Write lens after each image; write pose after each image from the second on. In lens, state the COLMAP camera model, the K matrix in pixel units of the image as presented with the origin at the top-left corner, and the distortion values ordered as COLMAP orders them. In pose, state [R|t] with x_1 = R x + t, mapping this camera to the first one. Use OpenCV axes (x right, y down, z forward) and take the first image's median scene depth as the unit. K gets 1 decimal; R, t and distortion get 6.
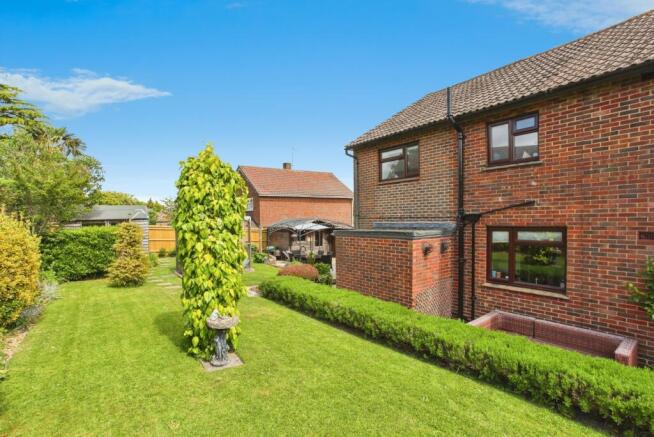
lens RADIAL K [[316.7, 0, 329.7], [0, 316.7, 221.9], [0, 0, 1]] dist [0.000856, 0.001160]
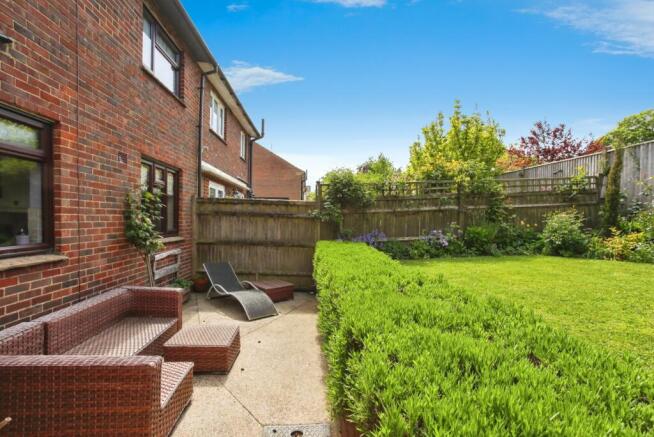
lens RADIAL K [[316.7, 0, 325.5], [0, 316.7, 222.3], [0, 0, 1]] dist [0.000856, 0.001160]
pose [[-0.810518, -0.026664, 0.585106, 0.073829], [-0.025263, 0.999625, 0.010558, 0.155583], [-0.585168, -0.006224, -0.810888, 1.115282]]
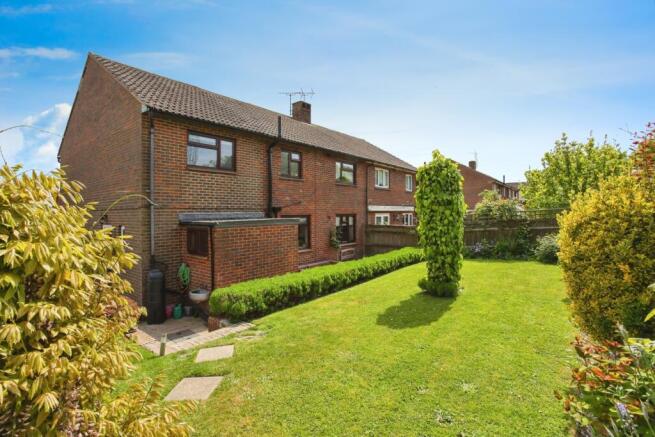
lens RADIAL K [[317.2, 0, 326.8], [0, 317.2, 214.9], [0, 0, 1]] dist [0.000856, 0.001160]
pose [[-0.211511, -0.003190, 0.977370, -1.202066], [0.006449, 0.999968, 0.004660, 0.006971], [-0.977354, 0.007289, -0.211484, 1.269632]]
